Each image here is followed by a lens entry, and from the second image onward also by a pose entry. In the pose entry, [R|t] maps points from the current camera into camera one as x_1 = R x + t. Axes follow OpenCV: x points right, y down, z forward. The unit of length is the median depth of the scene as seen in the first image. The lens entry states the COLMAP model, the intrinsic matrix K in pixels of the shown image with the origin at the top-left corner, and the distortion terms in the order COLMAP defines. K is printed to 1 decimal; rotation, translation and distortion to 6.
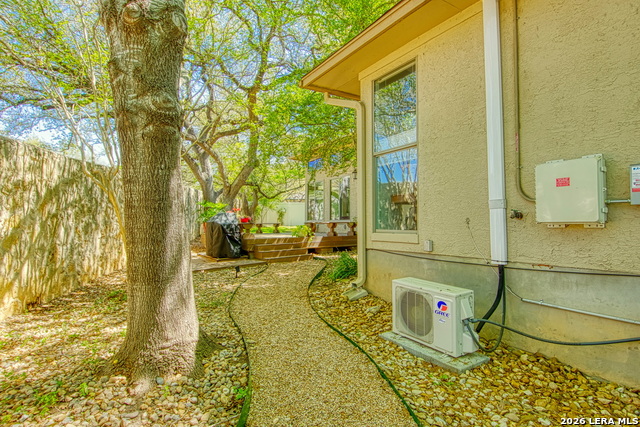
lens RADIAL K [[330.8, 0, 320.0], [0, 330.8, 213.5], [0, 0, 1]] dist [0.000427, 0.000020]
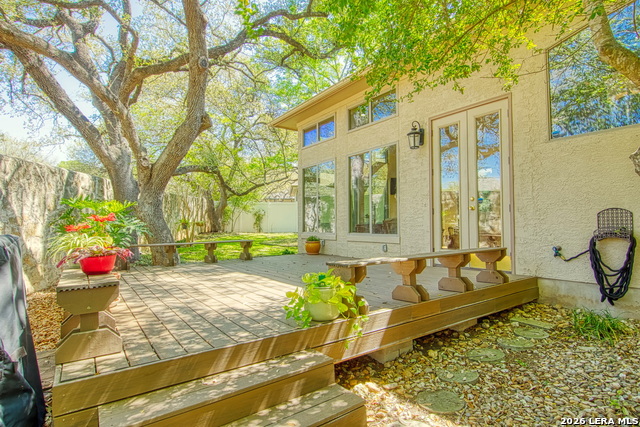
lens RADIAL K [[330.8, 0, 320.0], [0, 330.8, 213.5], [0, 0, 1]] dist [0.000427, 0.000020]
pose [[0.998026, -0.007029, 0.062409, -0.044485], [0.007141, 0.999973, -0.001577, -0.009532], [-0.062396, 0.002020, 0.998049, 0.428457]]
